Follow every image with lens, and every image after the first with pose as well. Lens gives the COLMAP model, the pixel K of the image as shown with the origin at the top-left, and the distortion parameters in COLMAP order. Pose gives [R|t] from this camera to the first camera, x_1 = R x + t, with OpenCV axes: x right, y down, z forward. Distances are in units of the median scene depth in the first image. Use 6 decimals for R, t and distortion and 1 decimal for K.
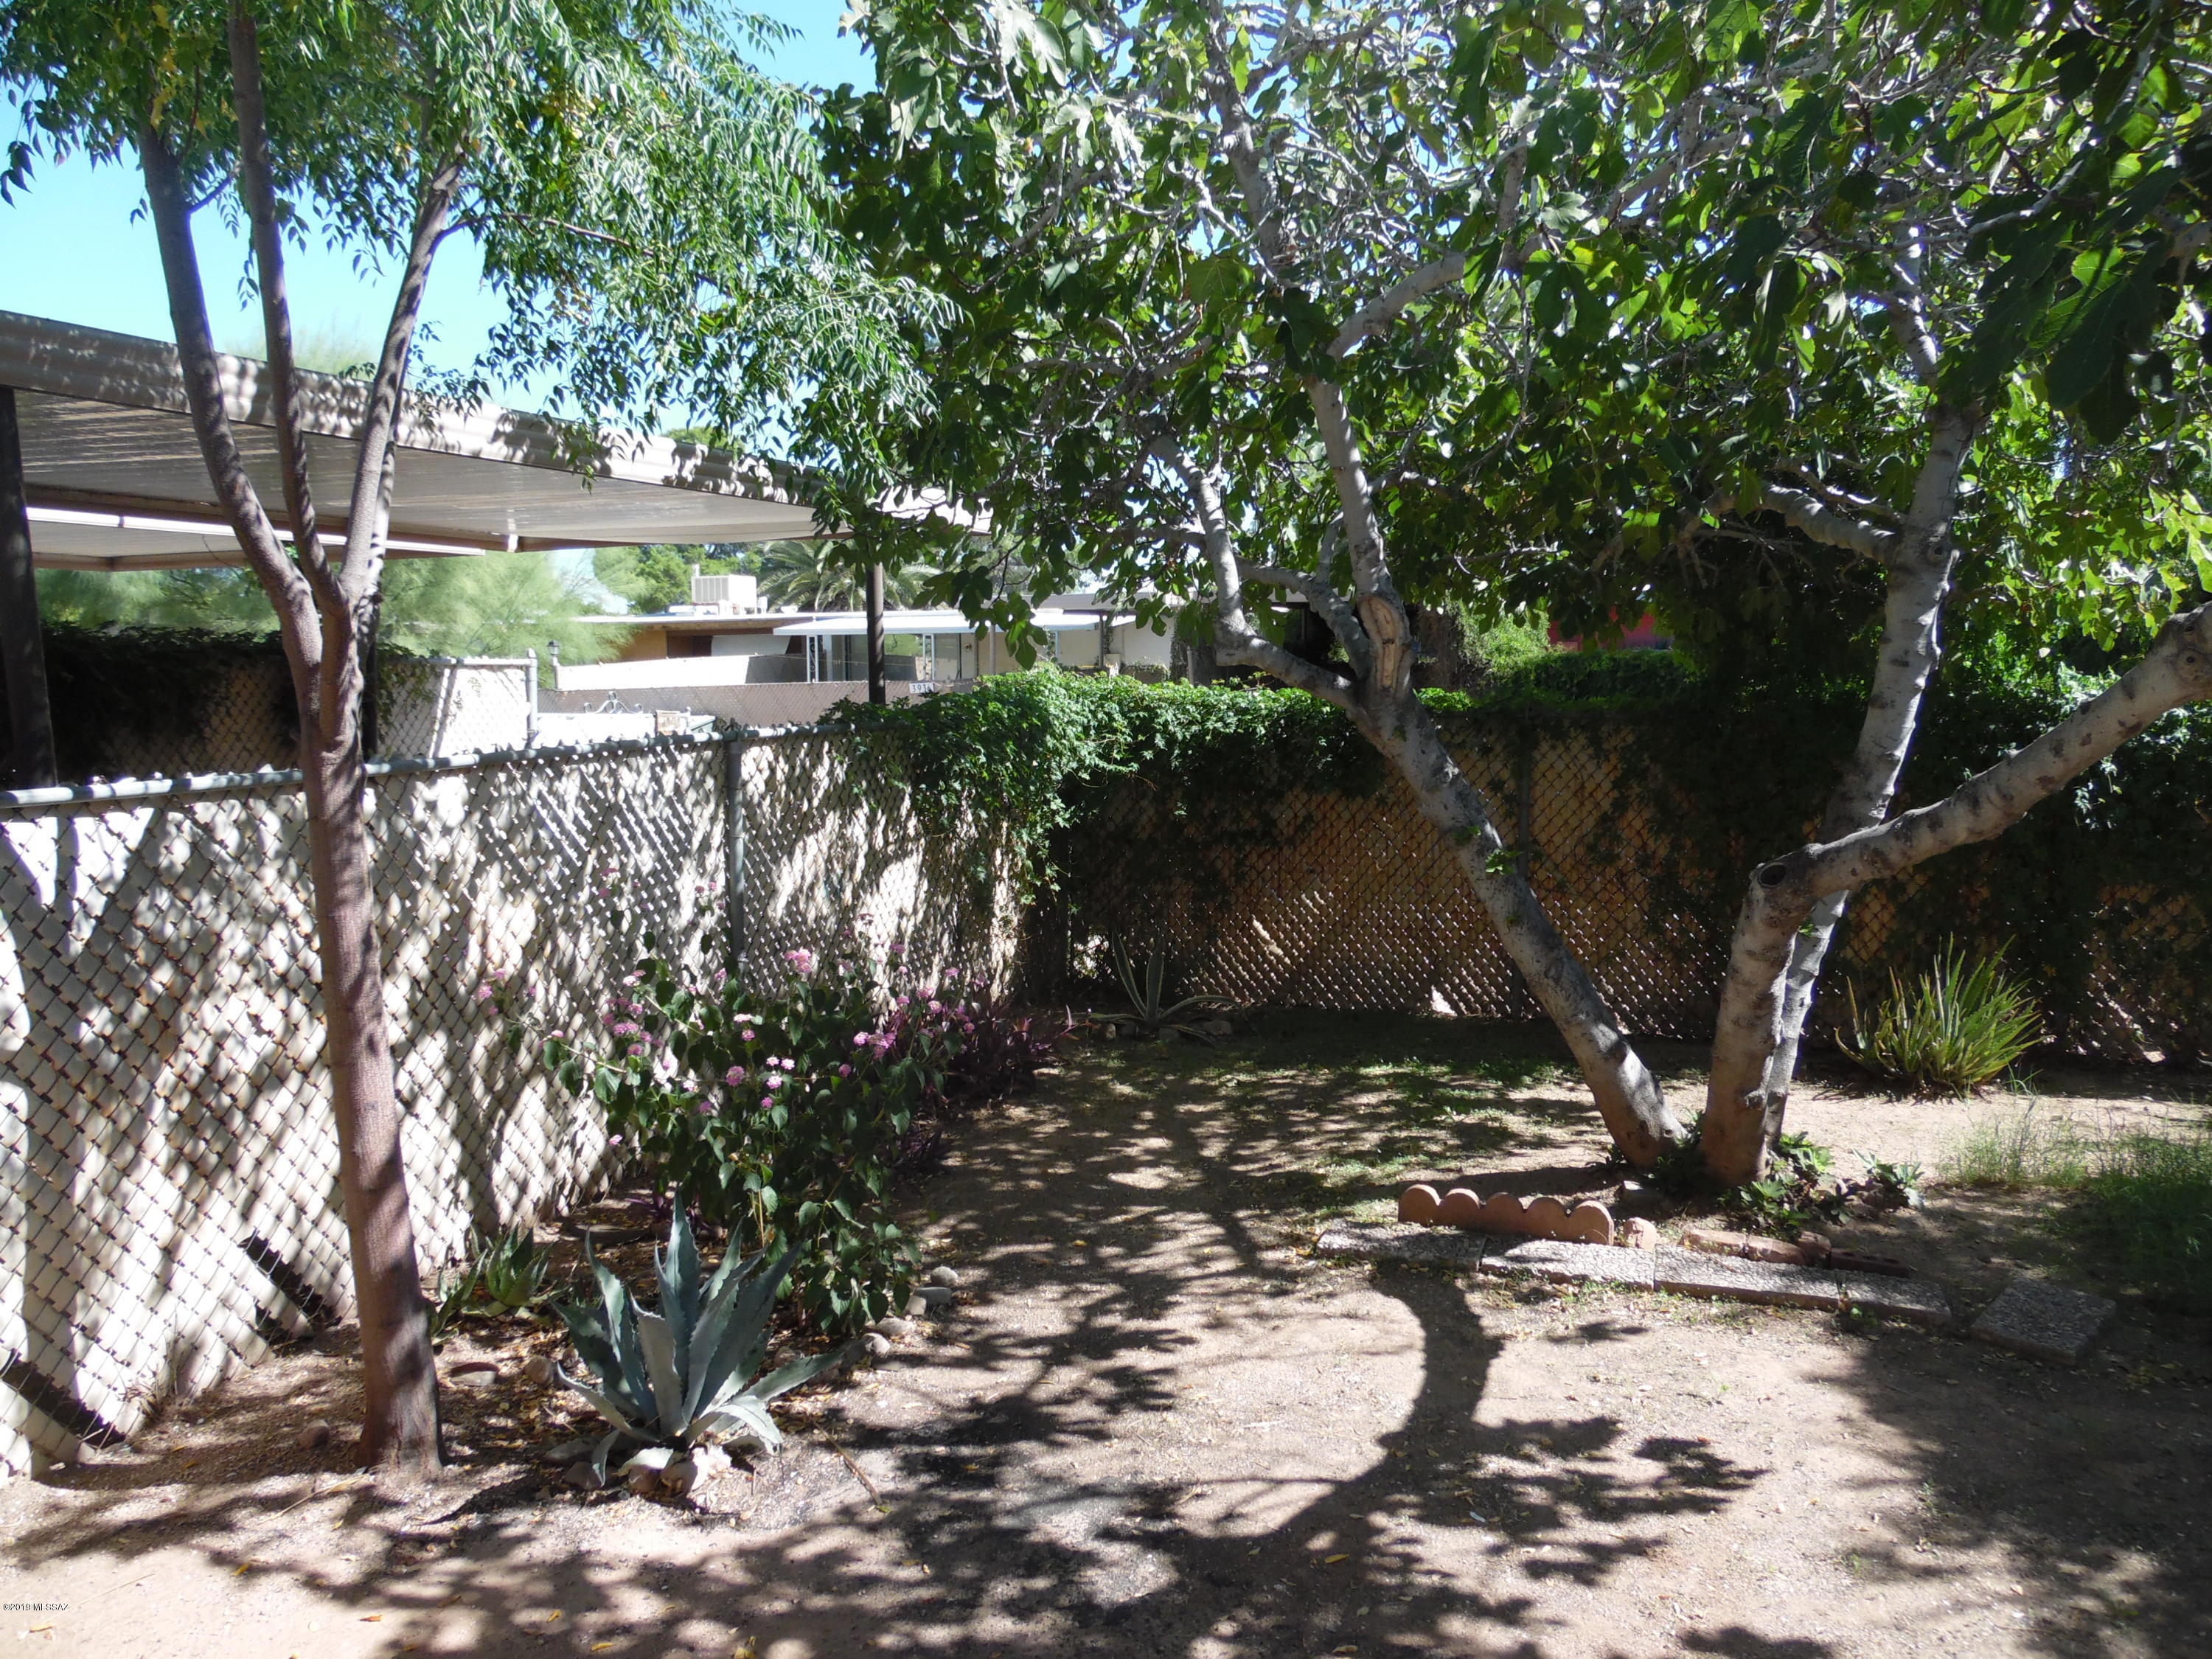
lens RADIAL K [[1654.5, 0, 1112.8], [0, 1654.5, 823.8], [0, 0, 1]] dist [-0.019042, 0.049964]
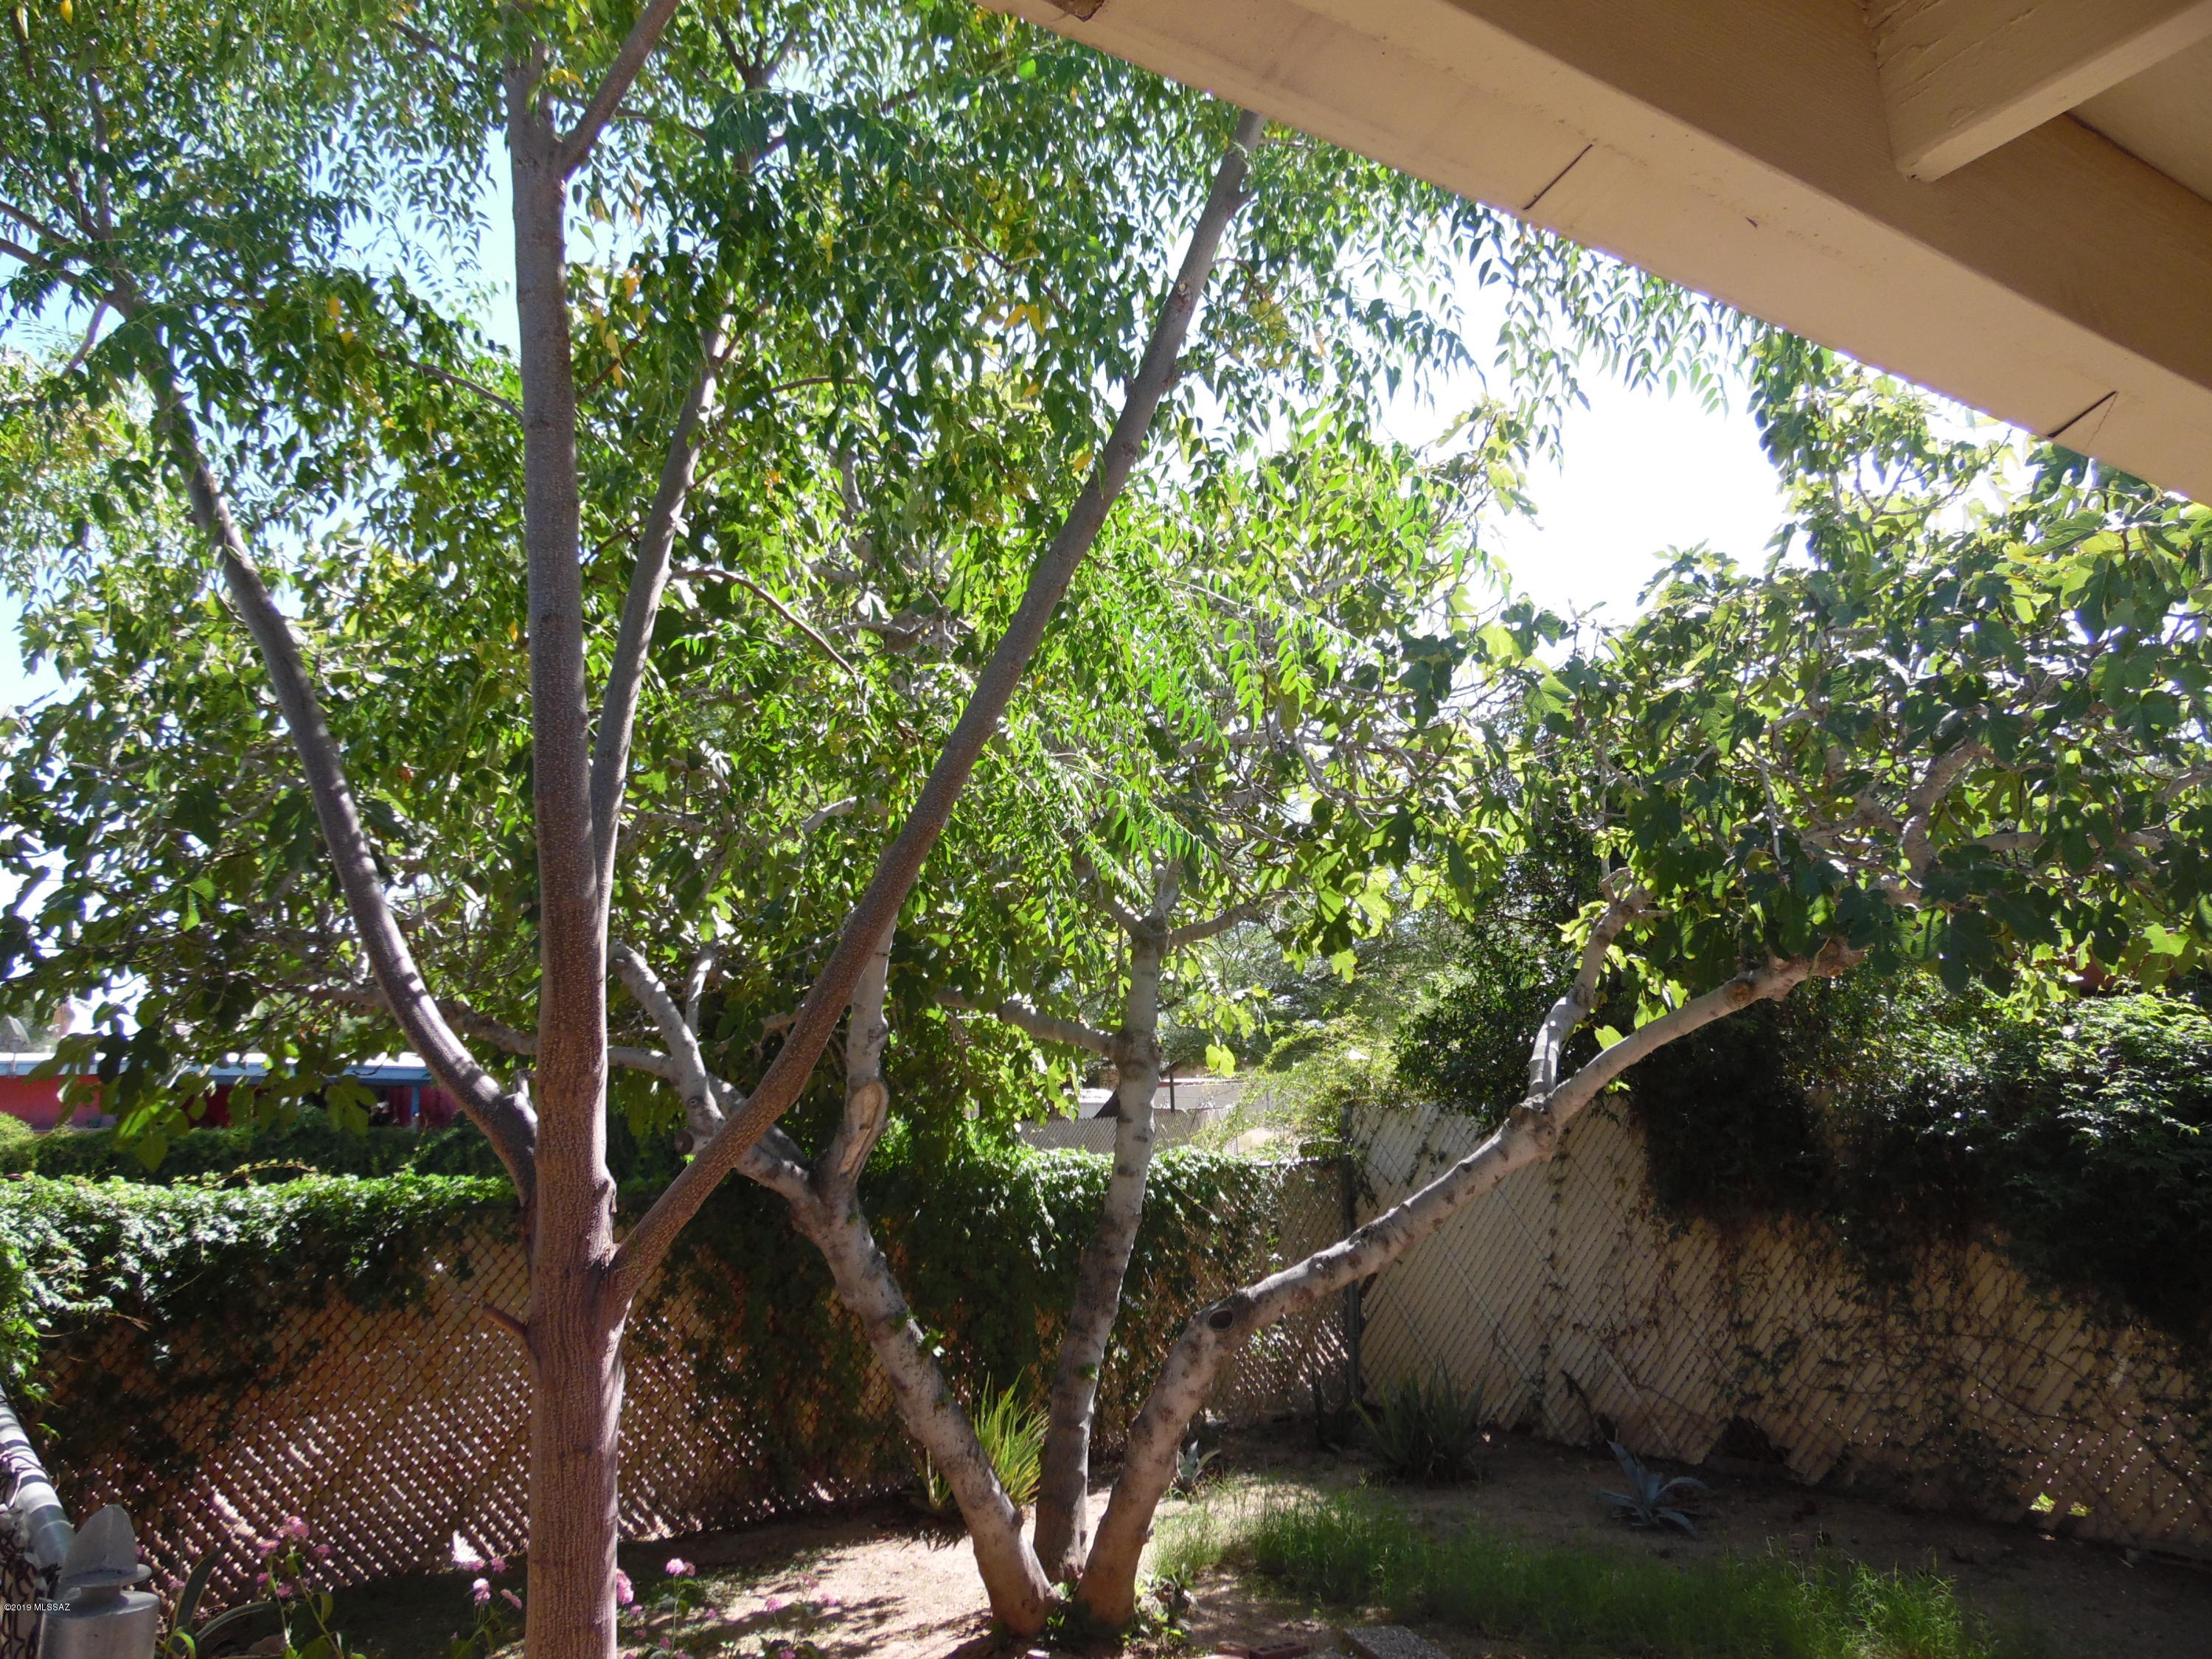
lens RADIAL K [[1654.5, 0, 1048.7], [0, 1654.5, 829.9], [0, 0, 1]] dist [-0.019042, 0.049964]
pose [[0.557905, 0.134581, 0.818920, -0.821970], [0.097903, 0.969201, -0.225976, -0.064677], [-0.824110, 0.206247, 0.527546, 0.474385]]
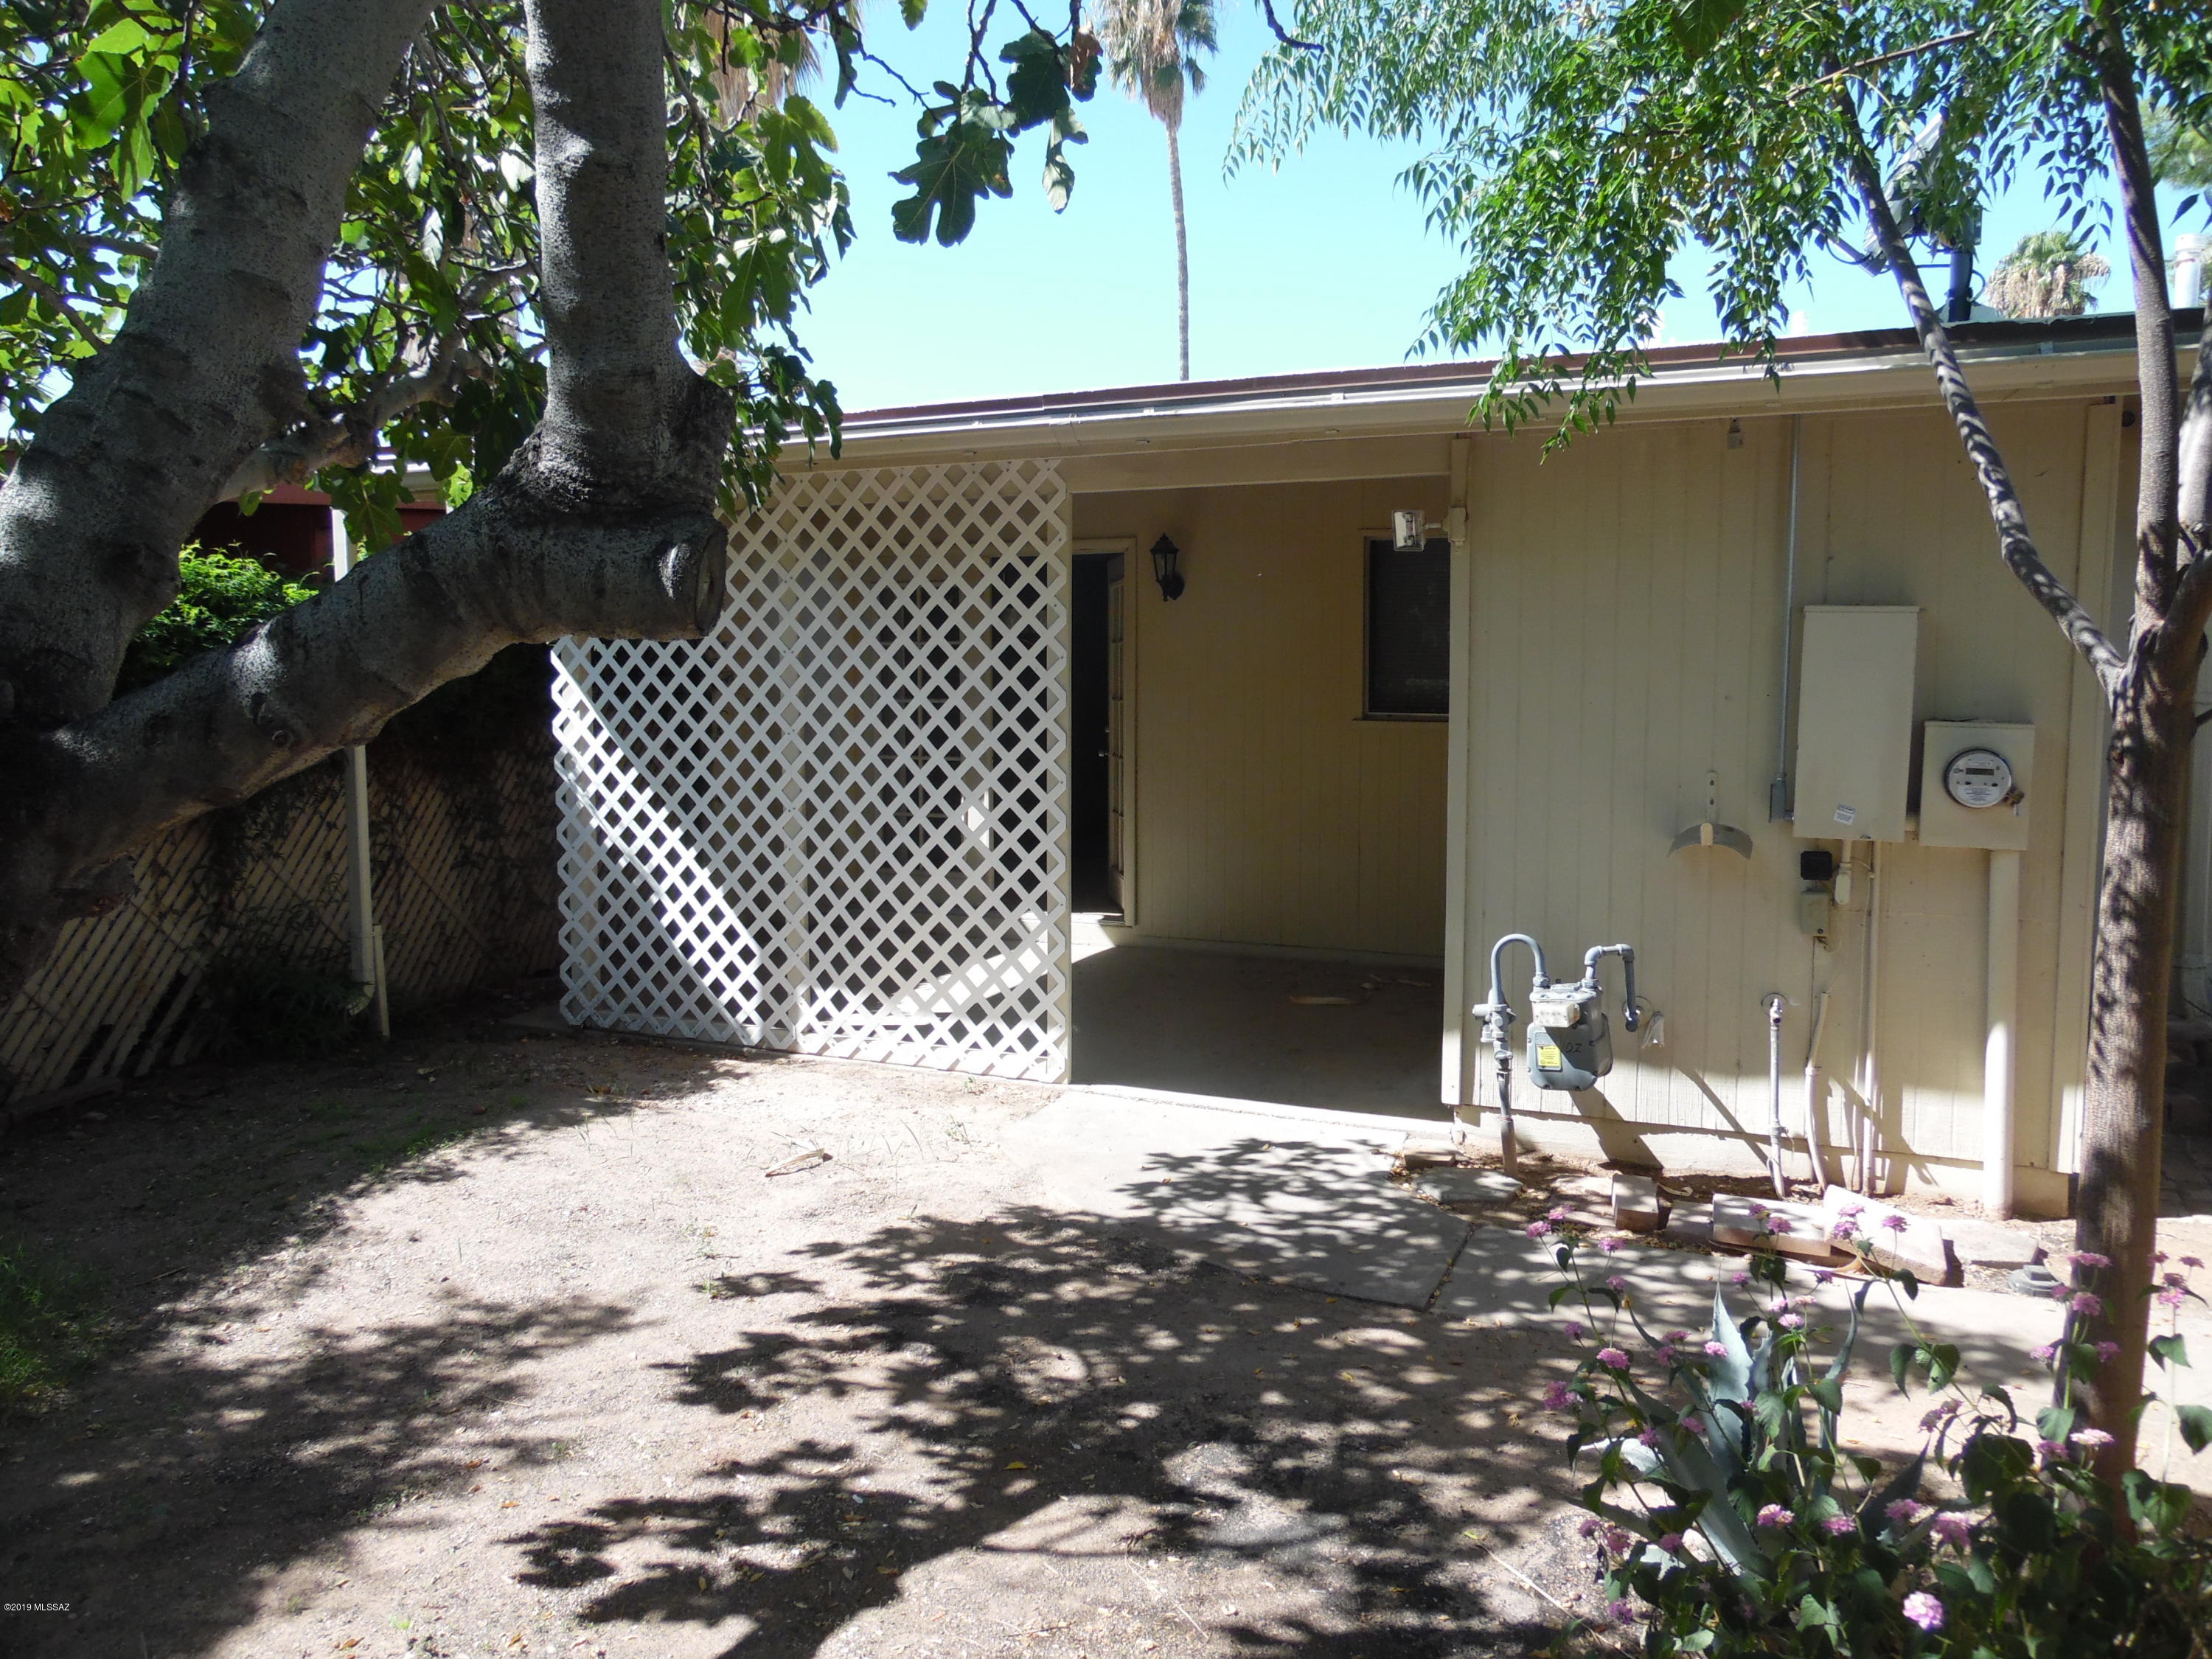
lens RADIAL K [[1654.5, 0, 1111.8], [0, 1654.5, 825.9], [0, 0, 1]] dist [-0.019042, 0.049964]
pose [[-0.998446, 0.012280, 0.054354, 0.006305], [0.023038, 0.979115, 0.201997, -0.154274], [-0.050739, 0.202935, -0.977877, 1.643705]]
